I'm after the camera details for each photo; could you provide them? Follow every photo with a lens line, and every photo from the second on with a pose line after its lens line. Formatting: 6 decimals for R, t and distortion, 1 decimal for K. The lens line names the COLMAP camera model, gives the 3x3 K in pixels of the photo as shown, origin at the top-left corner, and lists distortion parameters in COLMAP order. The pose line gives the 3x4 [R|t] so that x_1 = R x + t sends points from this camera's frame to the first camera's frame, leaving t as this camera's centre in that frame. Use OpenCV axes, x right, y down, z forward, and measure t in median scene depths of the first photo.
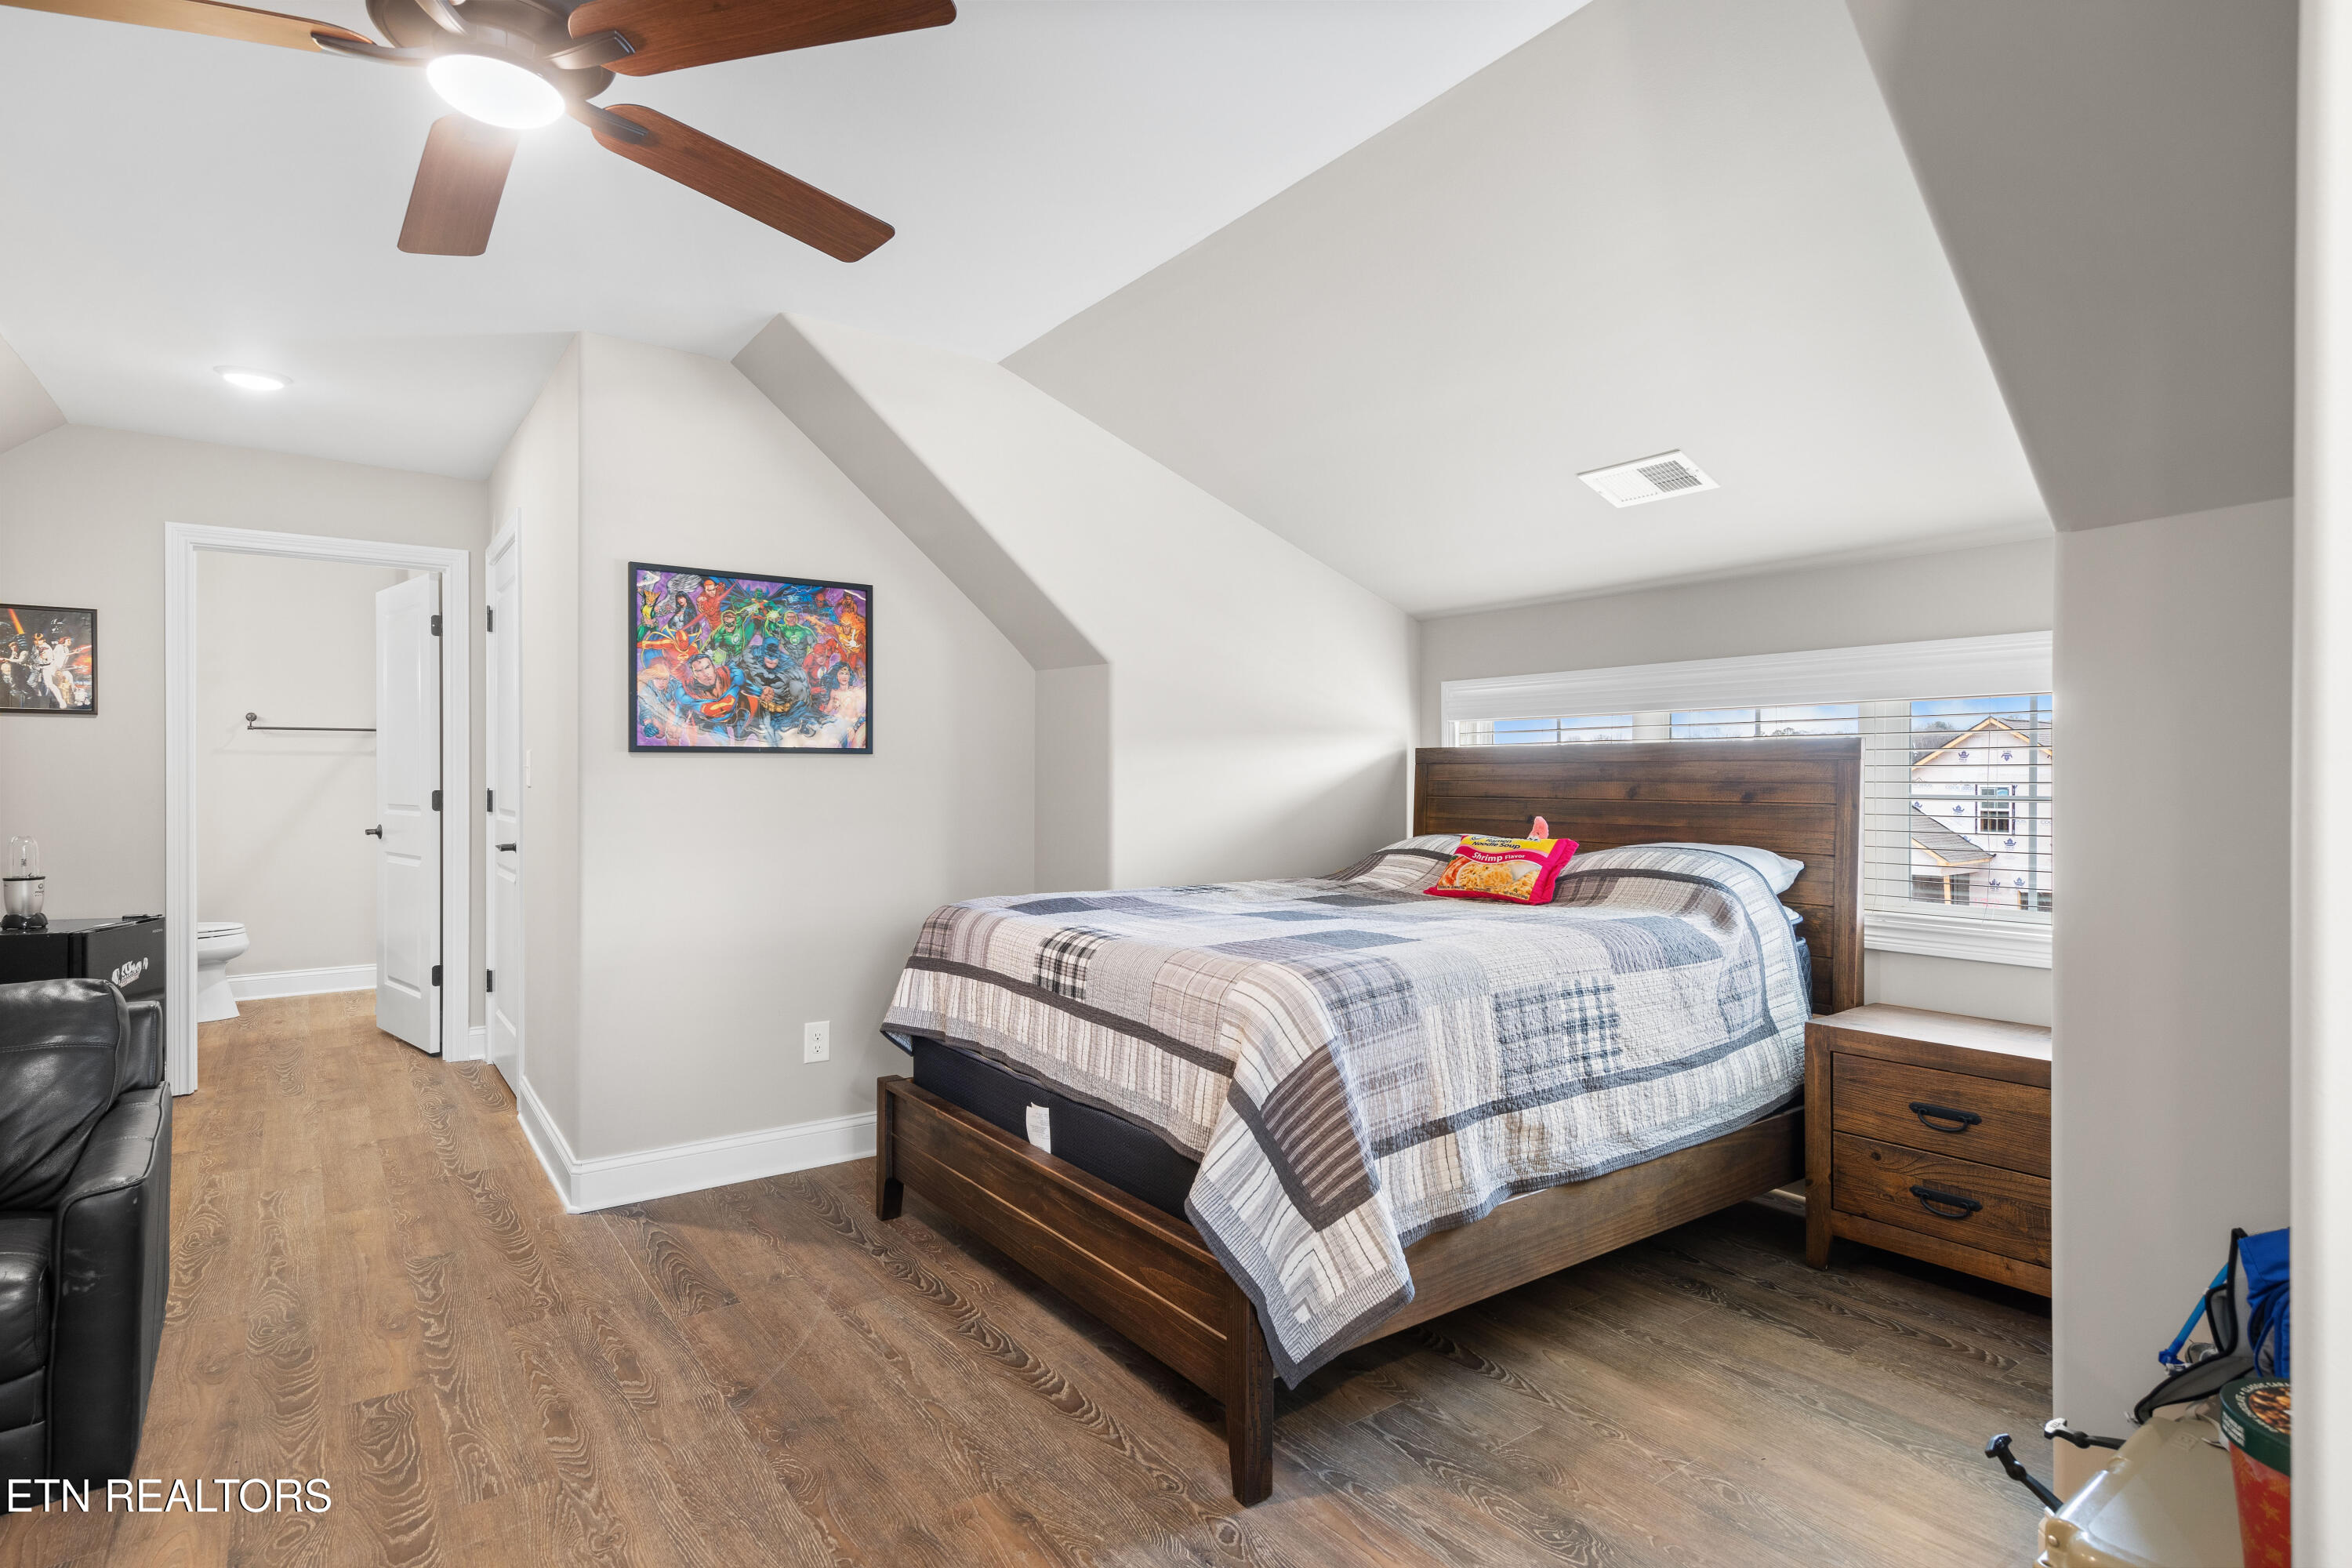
lens RADIAL K [[1184.9, 0, 1163.6], [0, 1184.9, 781.3], [0, 0, 1]] dist [-0.000744, -0.000116]
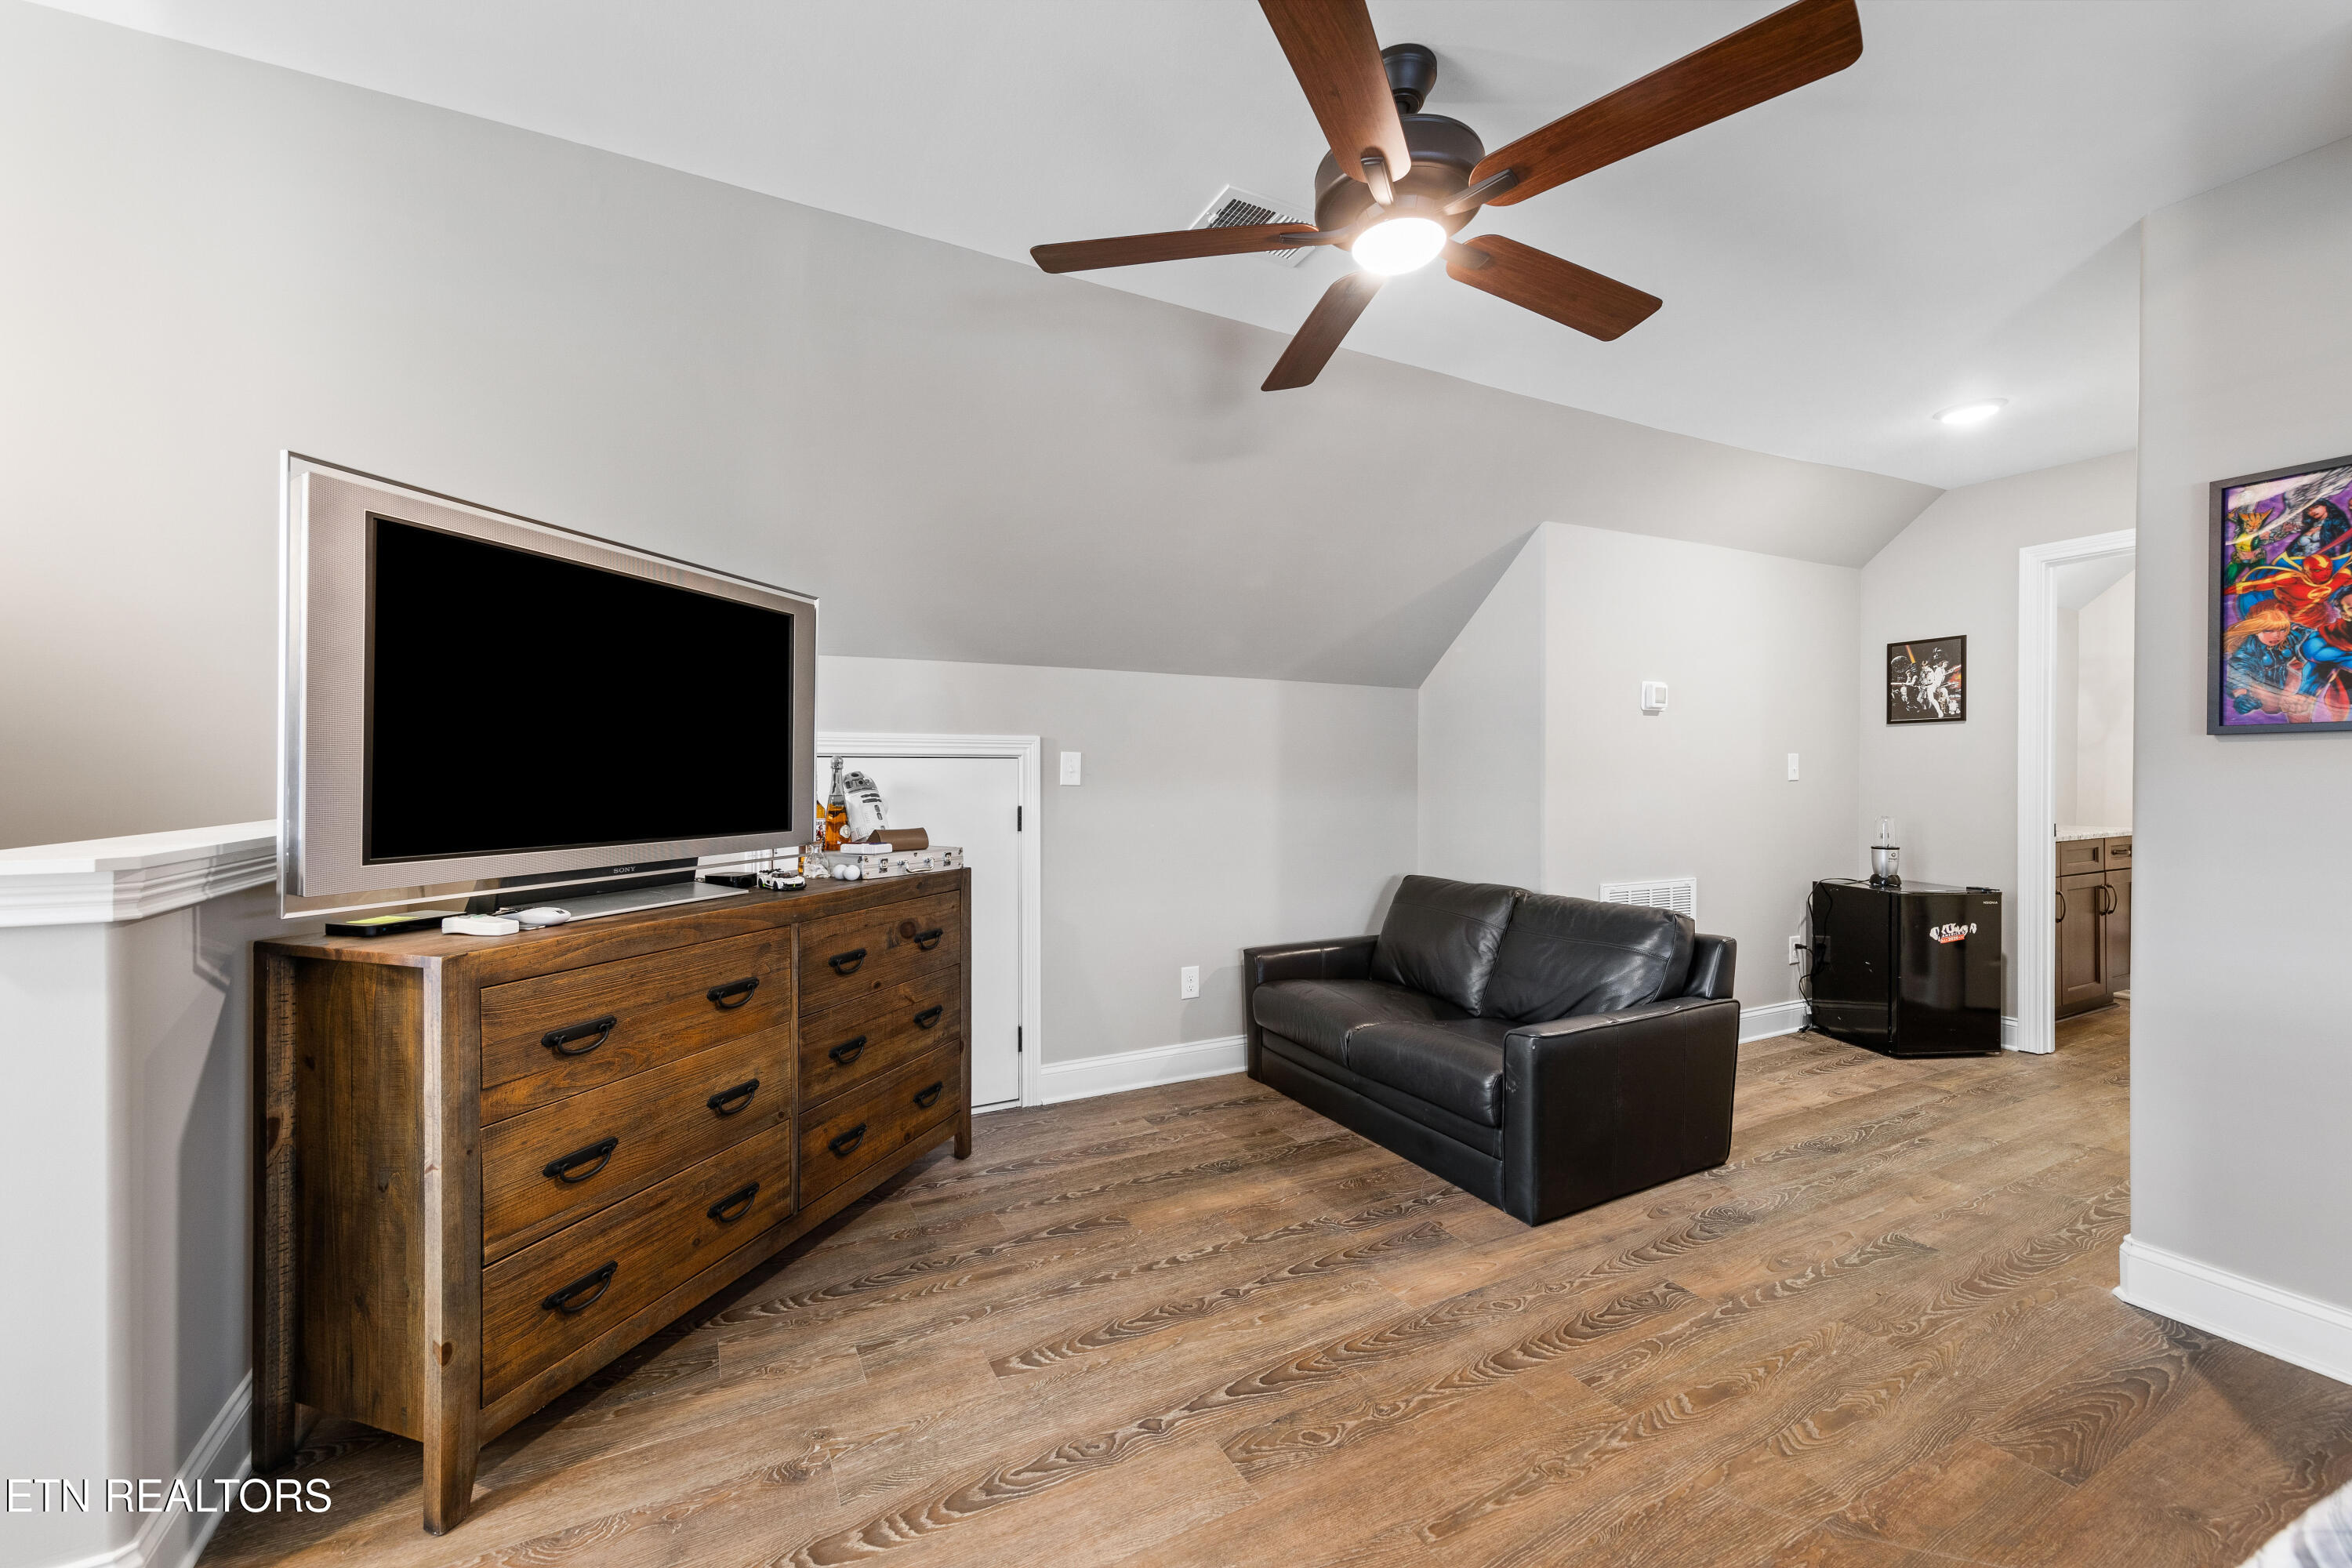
lens RADIAL K [[924.7, 0, 1156.9], [0, 924.7, 776.5], [0, 0, 1]] dist [0.002839, -0.000438]
pose [[-0.152264, 0.001349, -0.988339, 0.229825], [-0.003003, 0.999994, 0.001827, 0.002838], [0.988335, 0.003246, -0.152259, 0.415299]]
